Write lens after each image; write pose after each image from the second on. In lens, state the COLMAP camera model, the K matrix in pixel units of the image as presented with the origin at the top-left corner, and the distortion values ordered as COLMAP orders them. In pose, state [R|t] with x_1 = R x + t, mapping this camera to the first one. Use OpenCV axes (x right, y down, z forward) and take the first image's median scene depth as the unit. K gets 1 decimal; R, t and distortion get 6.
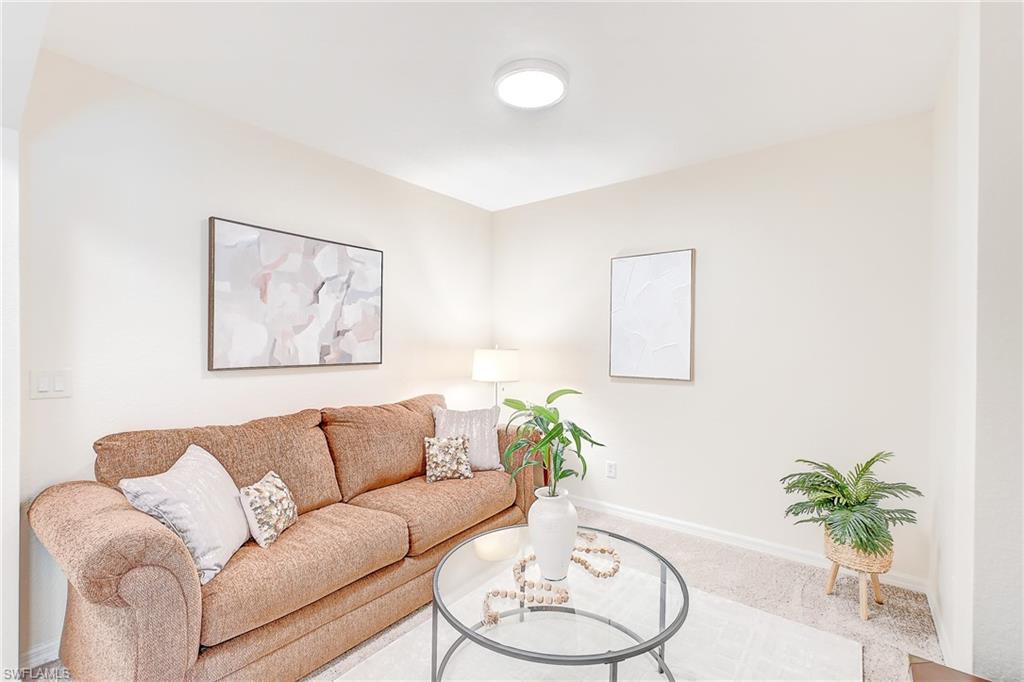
lens RADIAL K [[445.6, 0, 509.8], [0, 445.6, 349.3], [0, 0, 1]] dist [0.012154, -0.000450]
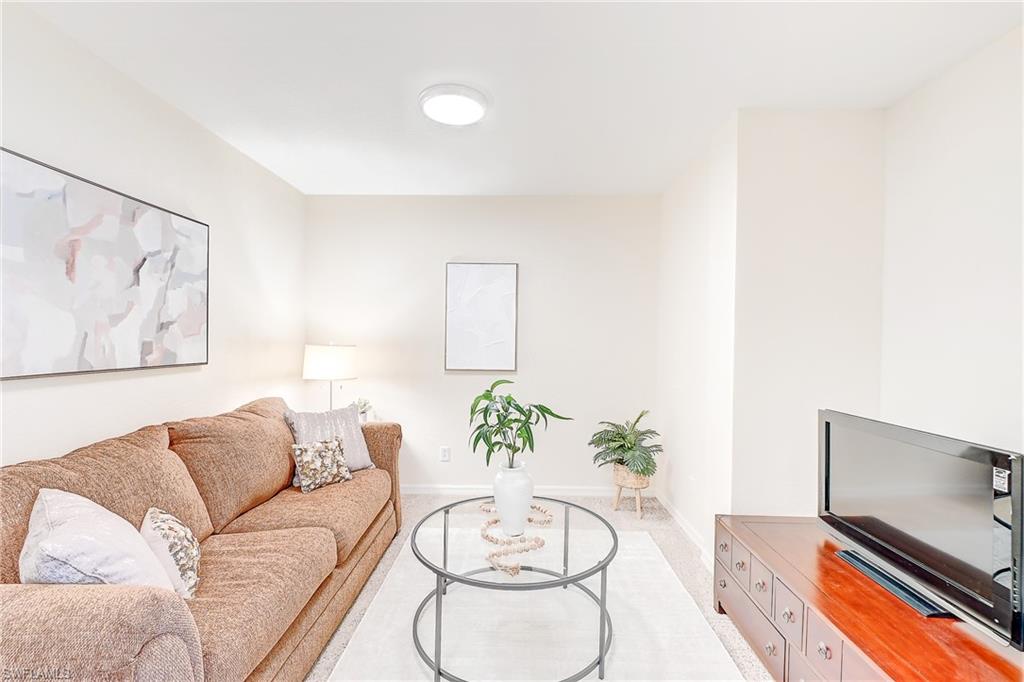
lens RADIAL K [[445.6, 0, 509.8], [0, 445.6, 349.3], [0, 0, 1]] dist [0.012154, -0.000450]
pose [[0.807461, -0.008983, 0.589853, -0.377003], [0.001402, 0.999910, 0.013308, -0.005314], [-0.589919, -0.009918, 0.807401, 0.020413]]
